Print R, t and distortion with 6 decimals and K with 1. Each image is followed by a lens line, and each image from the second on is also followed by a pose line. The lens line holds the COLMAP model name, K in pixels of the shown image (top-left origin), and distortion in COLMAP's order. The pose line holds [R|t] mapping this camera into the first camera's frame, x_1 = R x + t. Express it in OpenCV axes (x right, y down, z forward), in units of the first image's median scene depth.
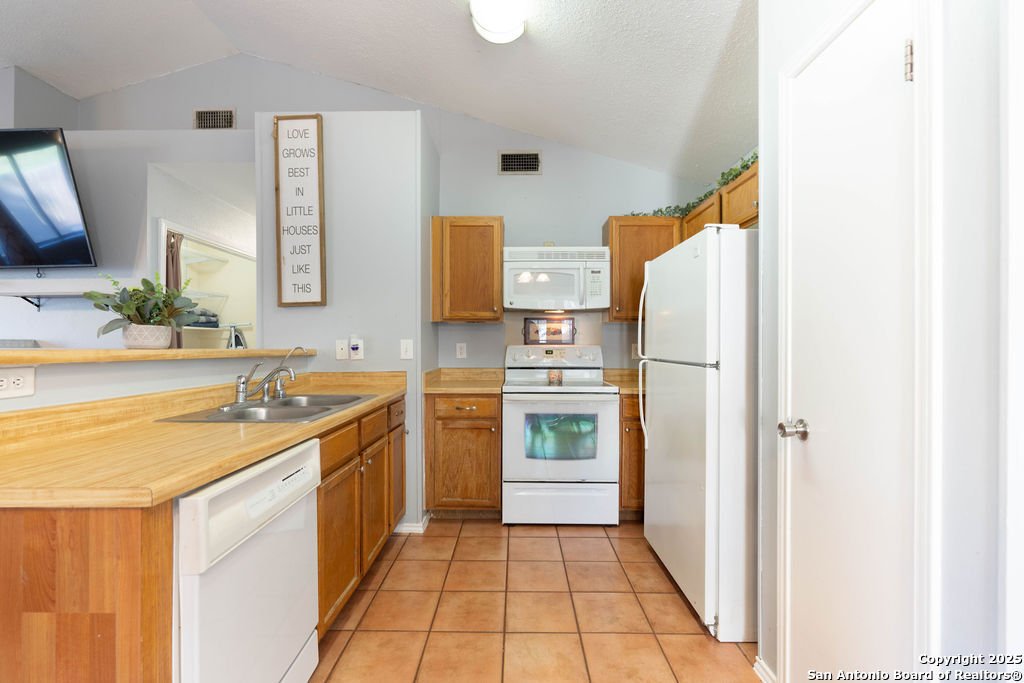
lens RADIAL K [[449.2, 0, 514.7], [0, 449.2, 341.2], [0, 0, 1]] dist [-0.002666, 0.000062]
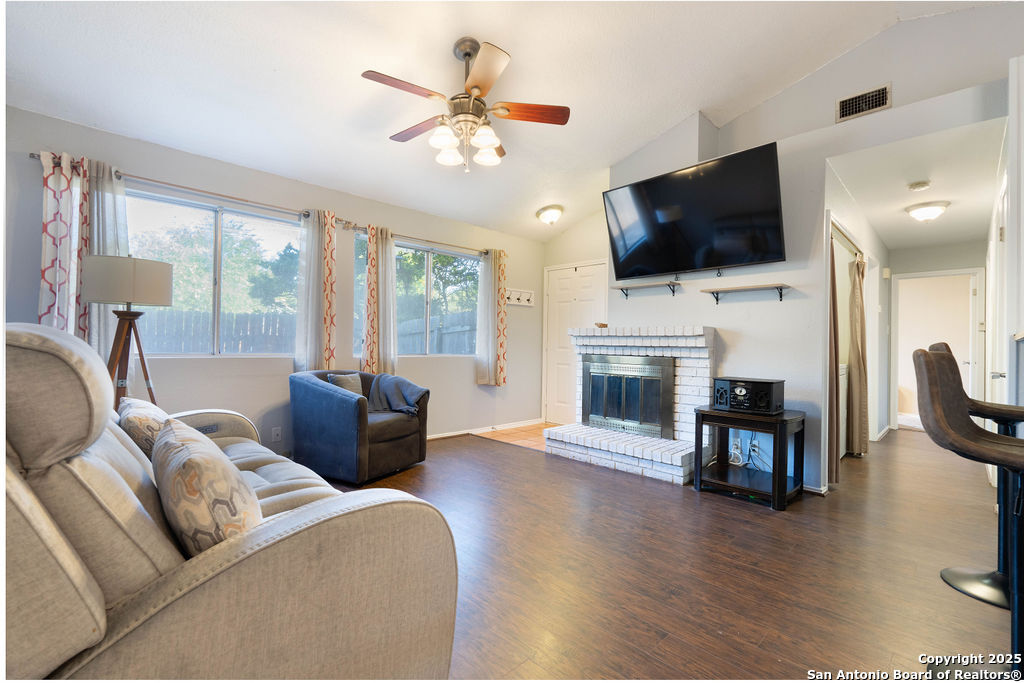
lens RADIAL K [[446.6, 0, 517.8], [0, 446.6, 340.7], [0, 0, 1]] dist [-0.002831, -0.000172]
pose [[0.706621, 0.011680, -0.707496, -0.624402], [-0.016353, 0.999866, 0.000174, 0.043504], [0.707403, 0.011446, 0.706718, -0.258970]]
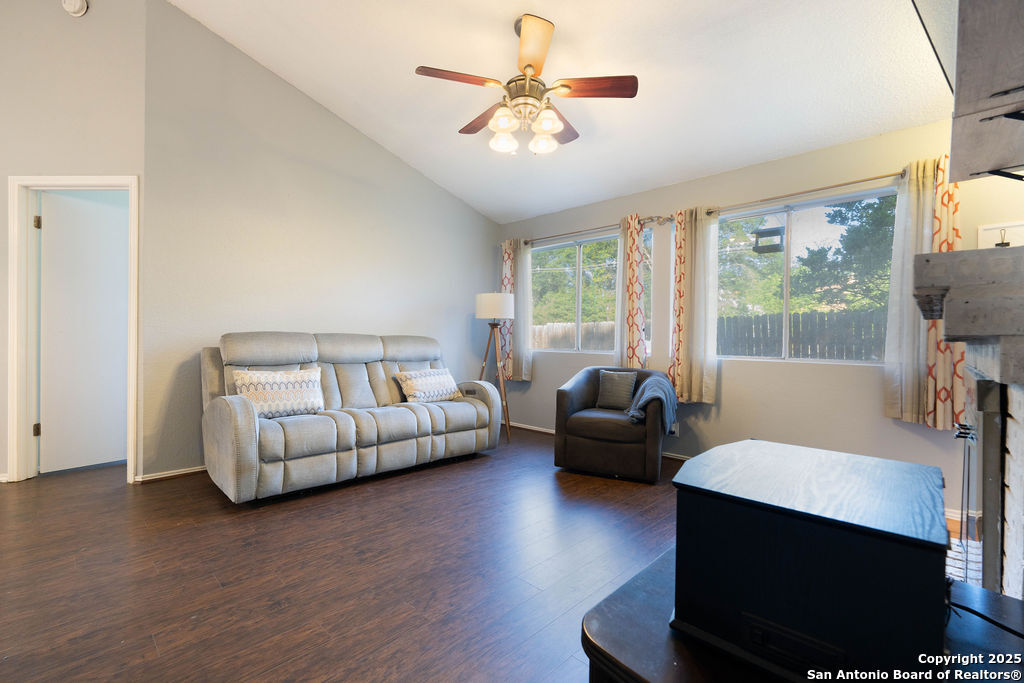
lens RADIAL K [[446.8, 0, 513.4], [0, 446.8, 345.6], [0, 0, 1]] dist [-0.002735, -0.000249]
pose [[-0.694623, 0.003298, -0.719367, -0.714631], [-0.006133, 0.999926, 0.010506, 0.057722], [0.719348, 0.011709, -0.694551, 0.991714]]
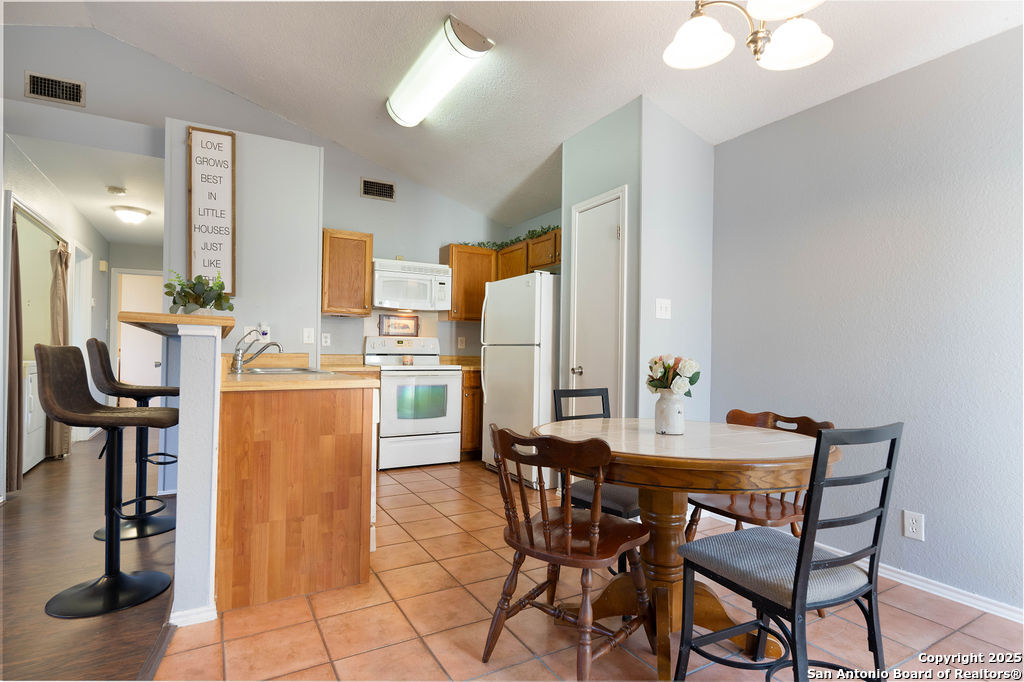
lens RADIAL K [[515.1, 0, 512.0], [0, 515.1, 341.0], [0, 0, 1]] dist [0.001222, -0.000671]
pose [[0.865015, 0.020050, 0.501344, -0.458241], [-0.016038, 0.999796, -0.012312, 0.040483], [-0.501489, 0.002609, 0.865160, -0.511670]]
